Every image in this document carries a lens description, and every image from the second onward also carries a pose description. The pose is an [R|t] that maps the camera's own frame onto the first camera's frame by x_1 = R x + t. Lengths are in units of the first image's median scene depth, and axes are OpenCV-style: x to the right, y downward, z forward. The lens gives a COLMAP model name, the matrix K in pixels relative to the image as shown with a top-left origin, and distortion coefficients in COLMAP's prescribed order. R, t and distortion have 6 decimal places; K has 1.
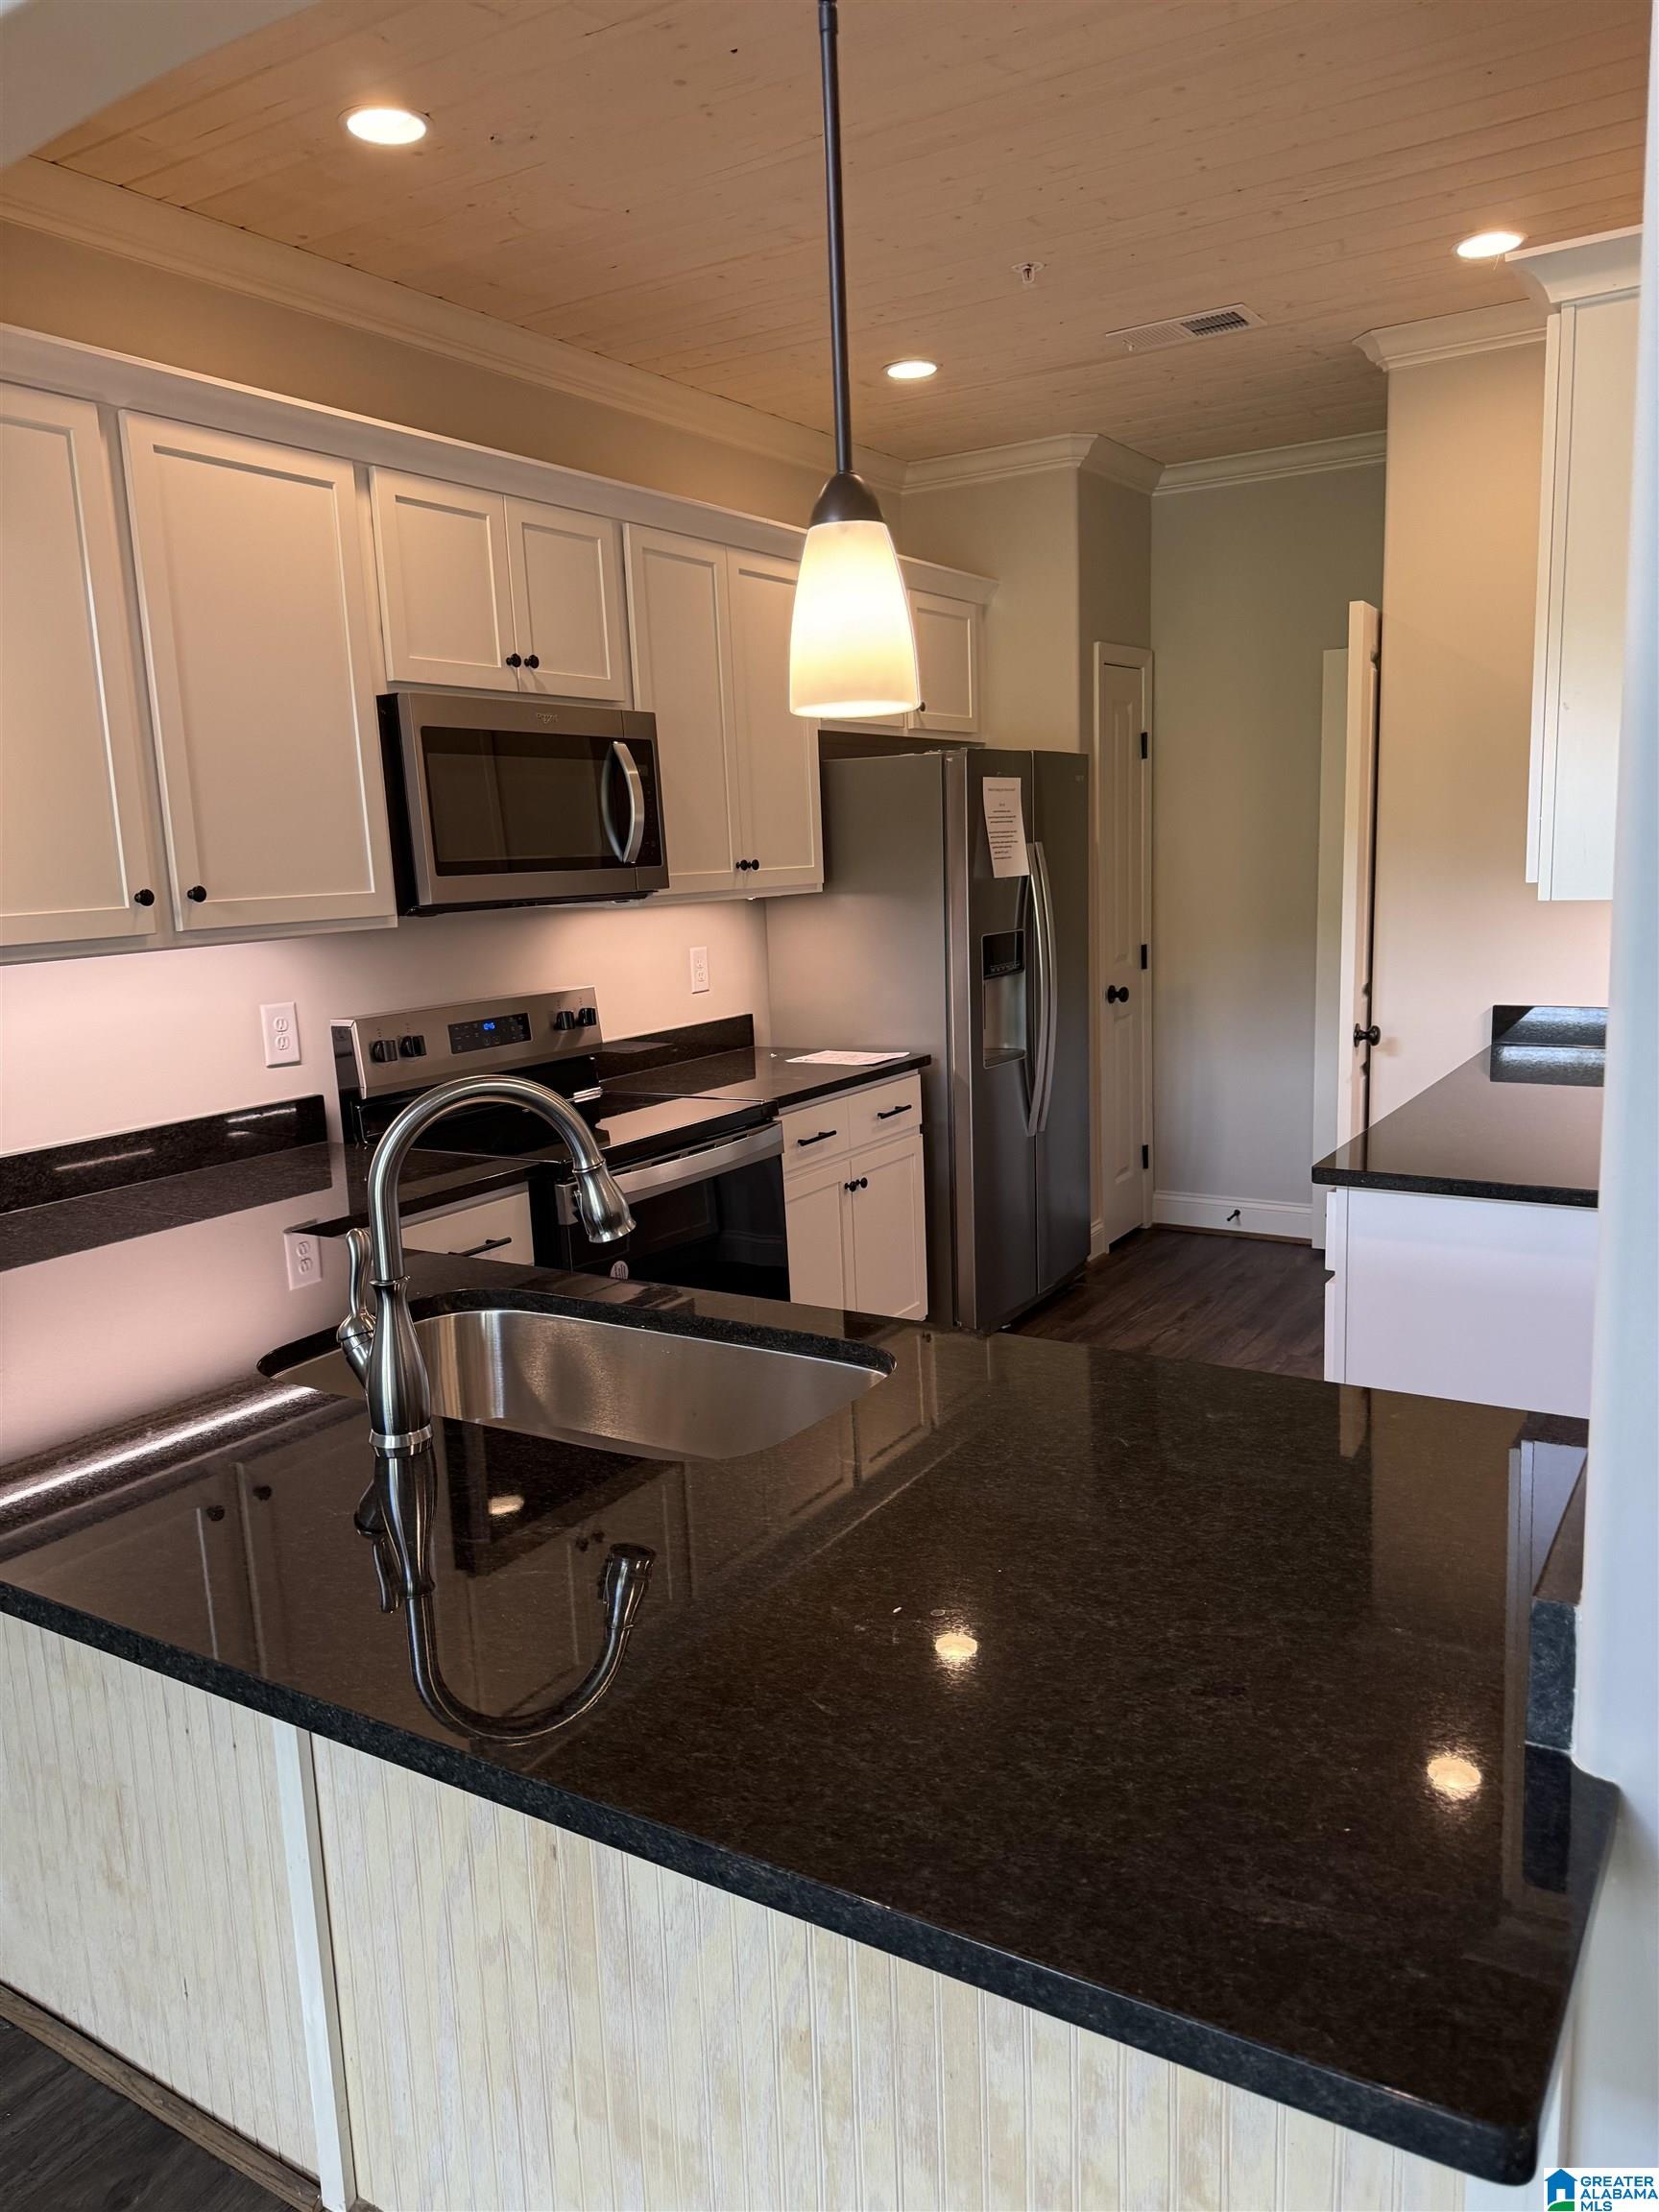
lens RADIAL K [[1574.1, 0, 828.9], [0, 1574.1, 1111.3], [0, 0, 1]] dist [0.002706, 0.001388]
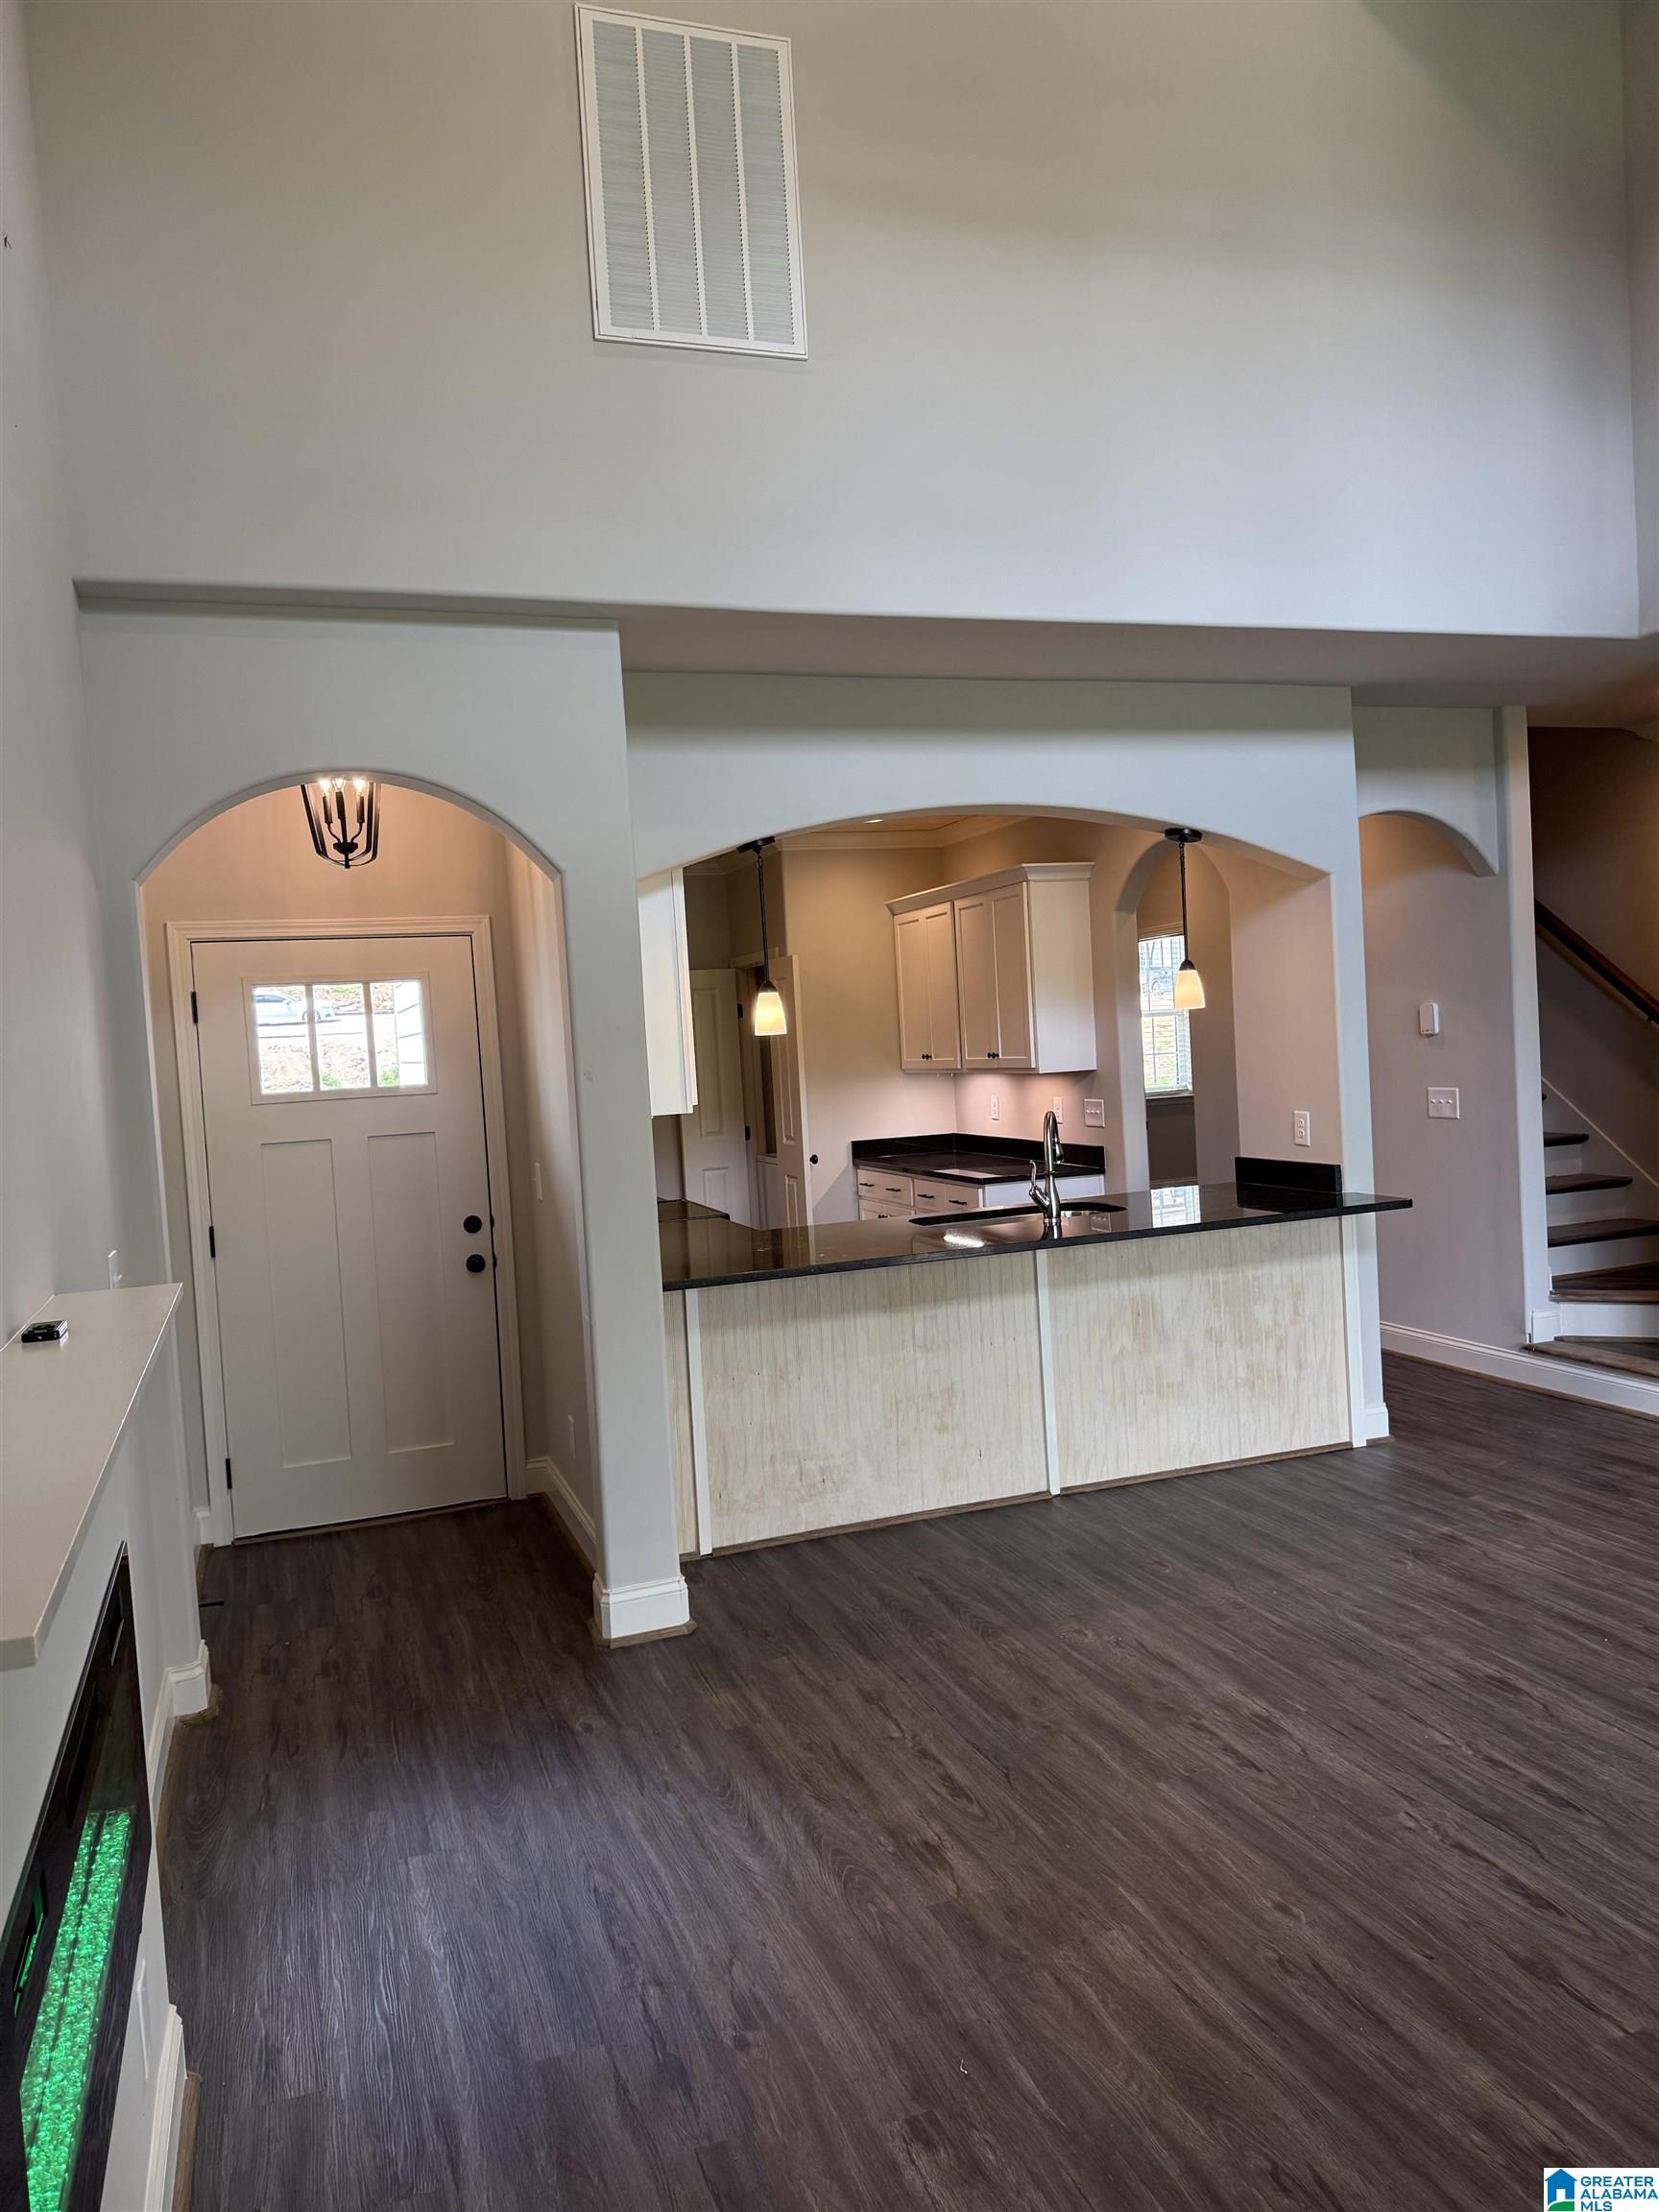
lens RADIAL K [[1574.1, 0, 830.2], [0, 1574.1, 1106.8], [0, 0, 1]] dist [0.002706, 0.001388]
pose [[0.619856, -0.024447, 0.784335, -3.269067], [0.160002, 0.982454, -0.095827, 0.228048], [-0.768231, 0.184894, 0.612891, -0.708610]]
